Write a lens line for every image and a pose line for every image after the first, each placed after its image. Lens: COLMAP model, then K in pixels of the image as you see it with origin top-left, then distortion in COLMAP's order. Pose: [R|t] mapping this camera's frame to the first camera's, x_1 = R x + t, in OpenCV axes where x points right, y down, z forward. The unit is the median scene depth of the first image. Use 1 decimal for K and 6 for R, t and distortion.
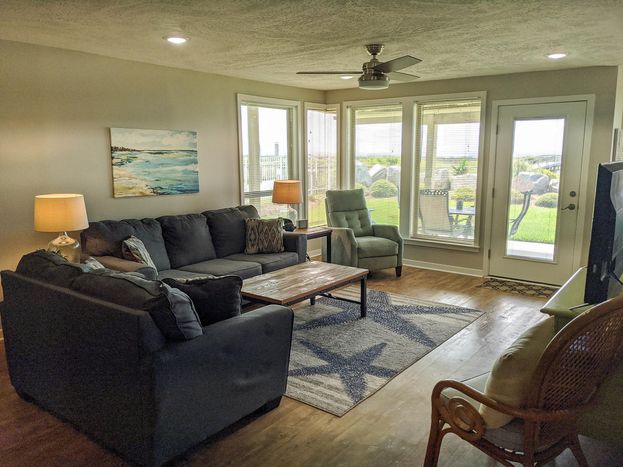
lens RADIAL K [[497.8, 0, 311.3], [0, 497.8, 237.8], [0, 0, 1]] dist [0.065266, -0.109798]
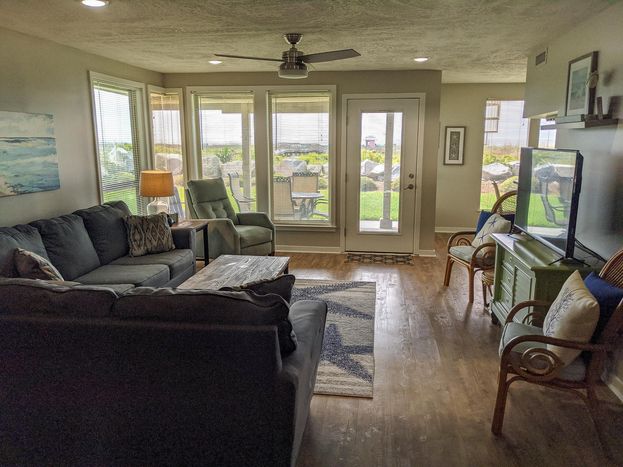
lens RADIAL K [[491.8, 0, 309.2], [0, 491.8, 232.3], [0, 0, 1]] dist [0.068802, -0.102740]
pose [[0.868655, -0.090043, 0.487165, -0.281650], [0.082037, 0.995912, 0.037797, -0.017587], [-0.488577, 0.007133, 0.872491, 0.090192]]
